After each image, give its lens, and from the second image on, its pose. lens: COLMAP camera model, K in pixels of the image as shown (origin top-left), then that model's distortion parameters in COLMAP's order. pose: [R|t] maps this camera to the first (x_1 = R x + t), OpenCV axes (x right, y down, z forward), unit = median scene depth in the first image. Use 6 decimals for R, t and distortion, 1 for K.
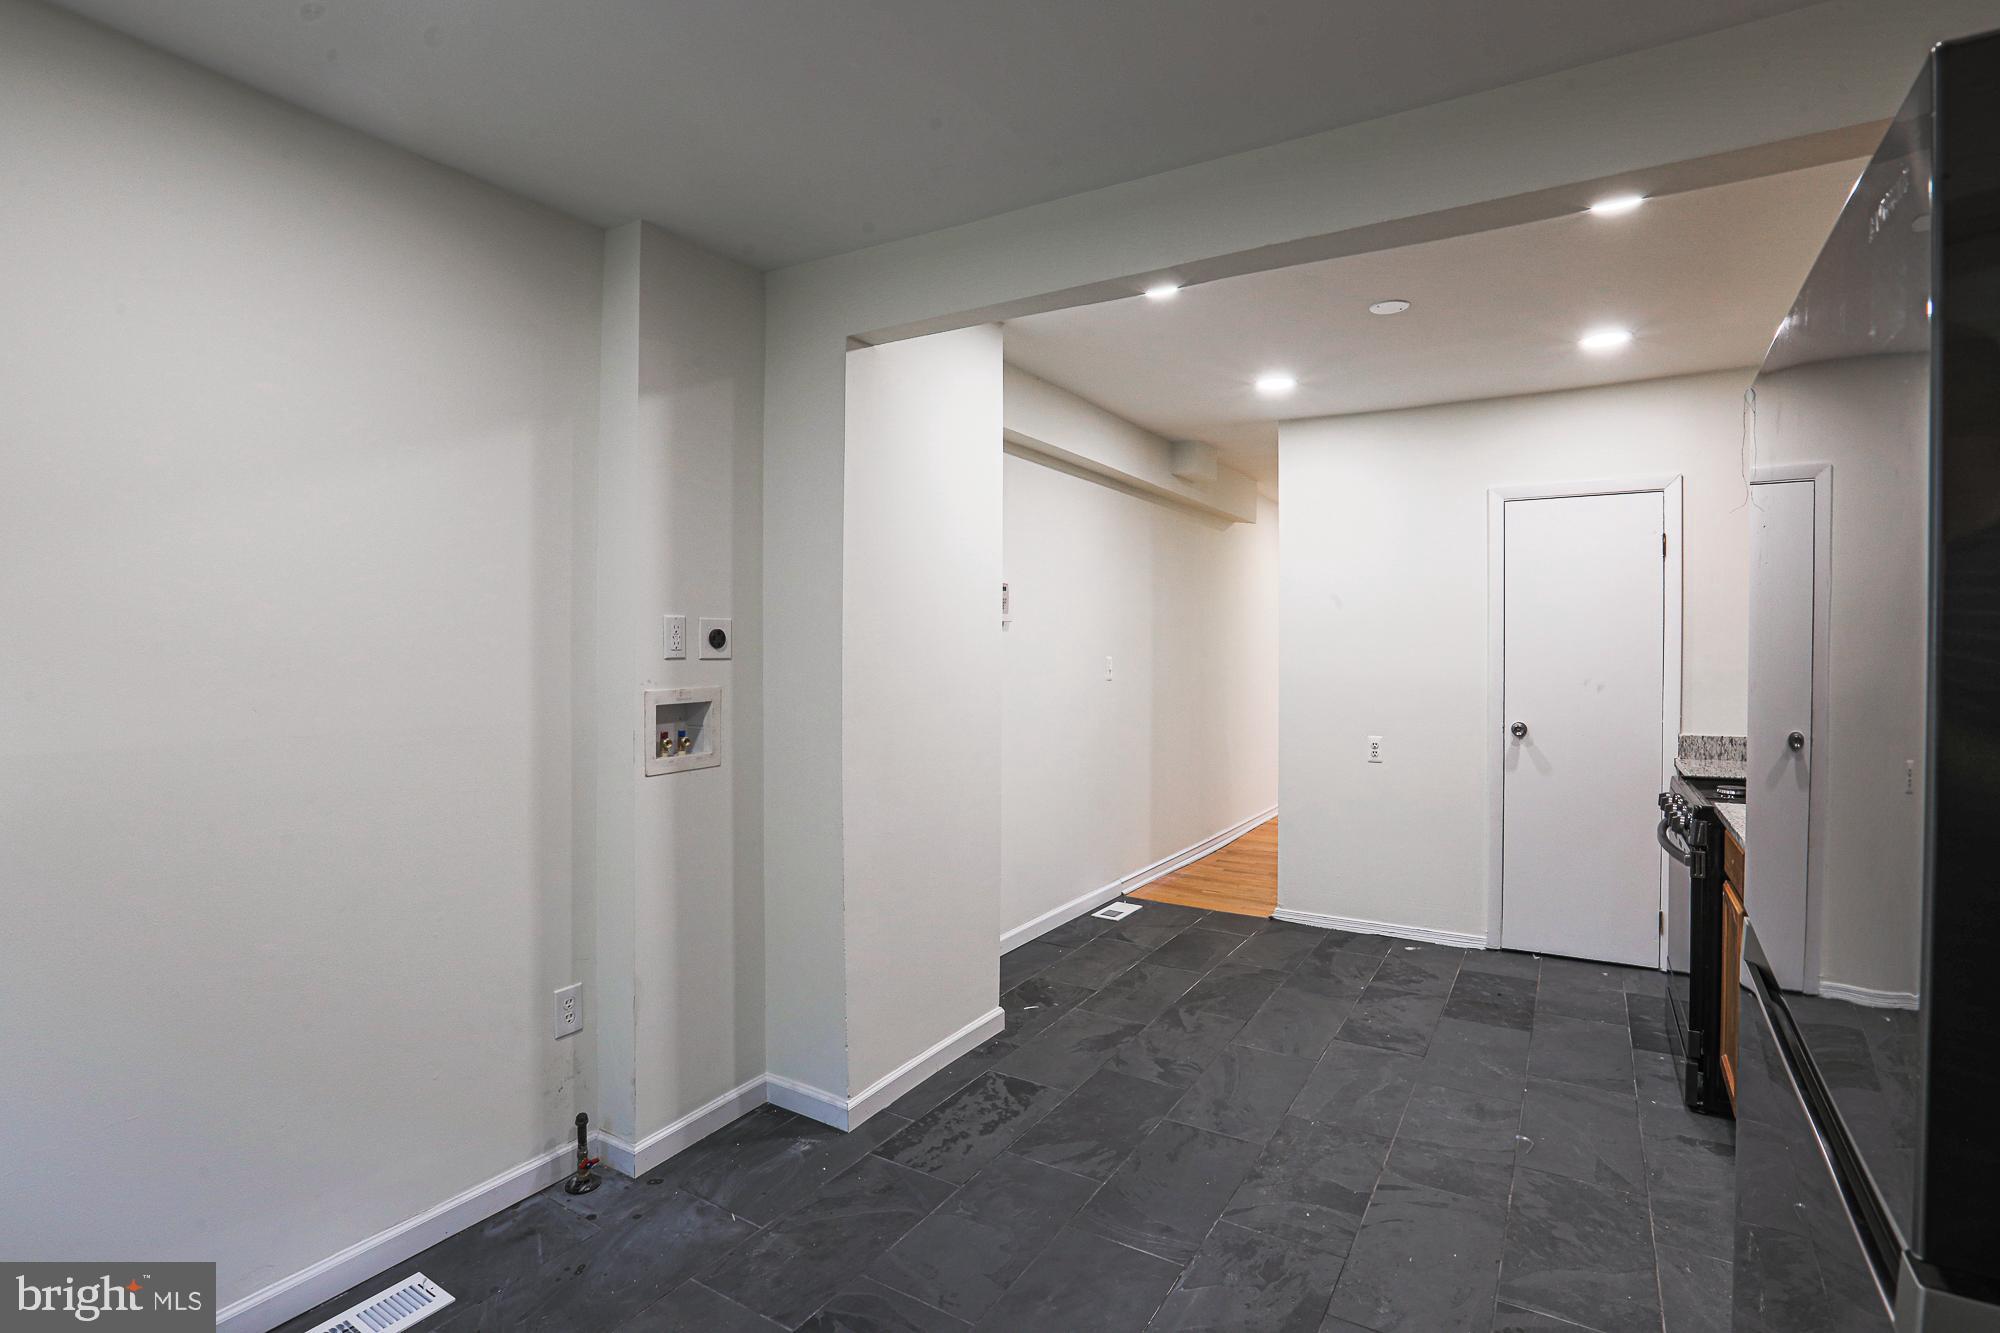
lens RADIAL K [[968.7, 0, 989.3], [0, 968.7, 667.6], [0, 0, 1]] dist [-0.064321, 0.027305]
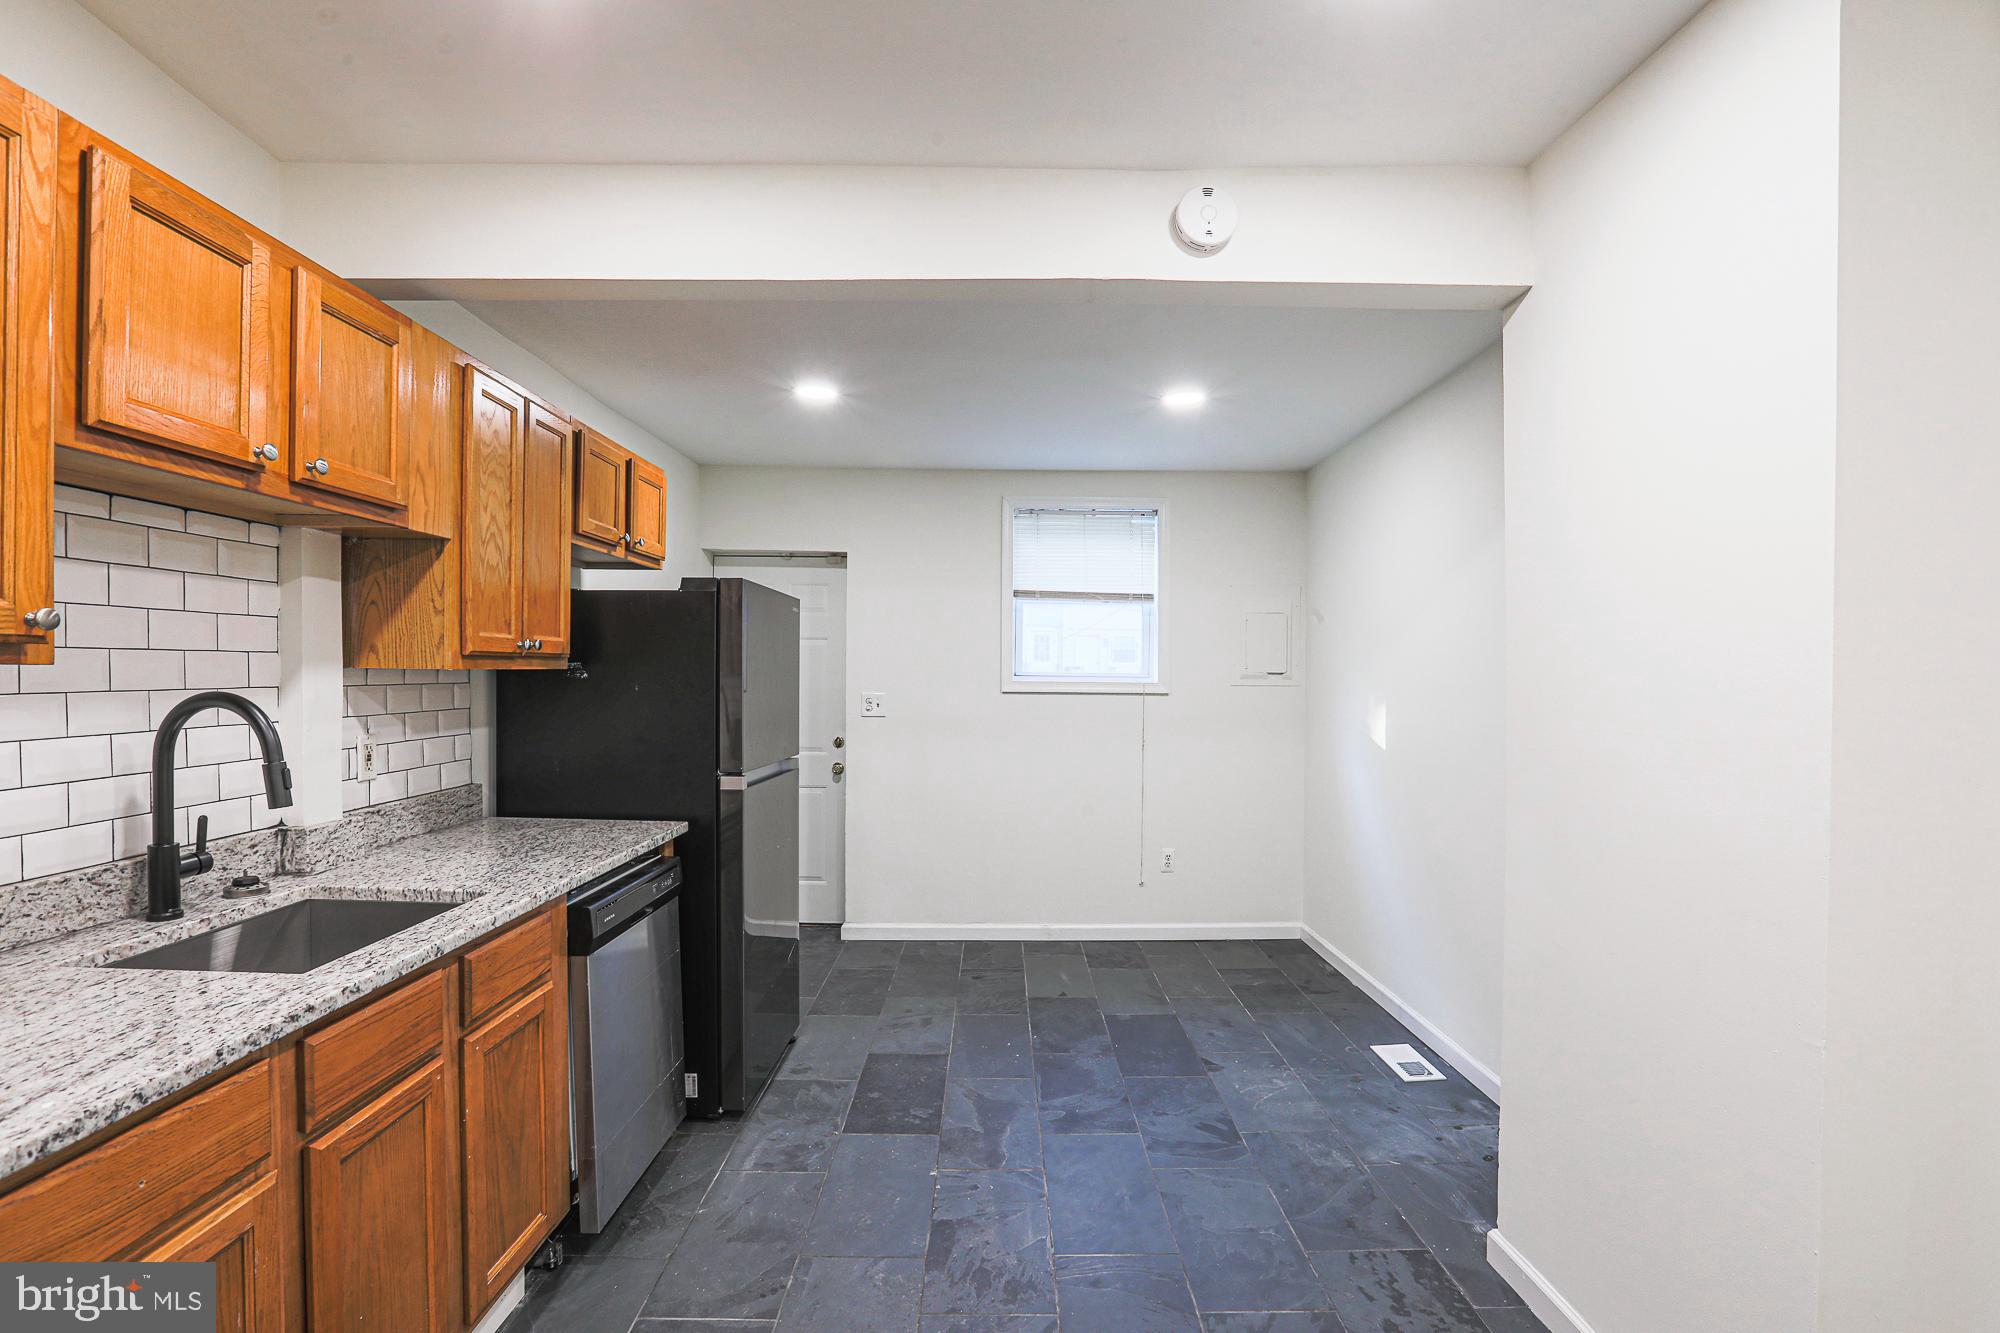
lens RADIAL K [[905.8, 0, 1000.6], [0, 905.8, 686.1], [0, 0, 1]] dist [-0.065967, 0.024475]
pose [[-0.841297, 0.006309, -0.540537, 0.535294], [-0.010928, 0.999529, 0.028675, -0.024613], [0.540463, 0.030031, -0.840831, 1.205766]]
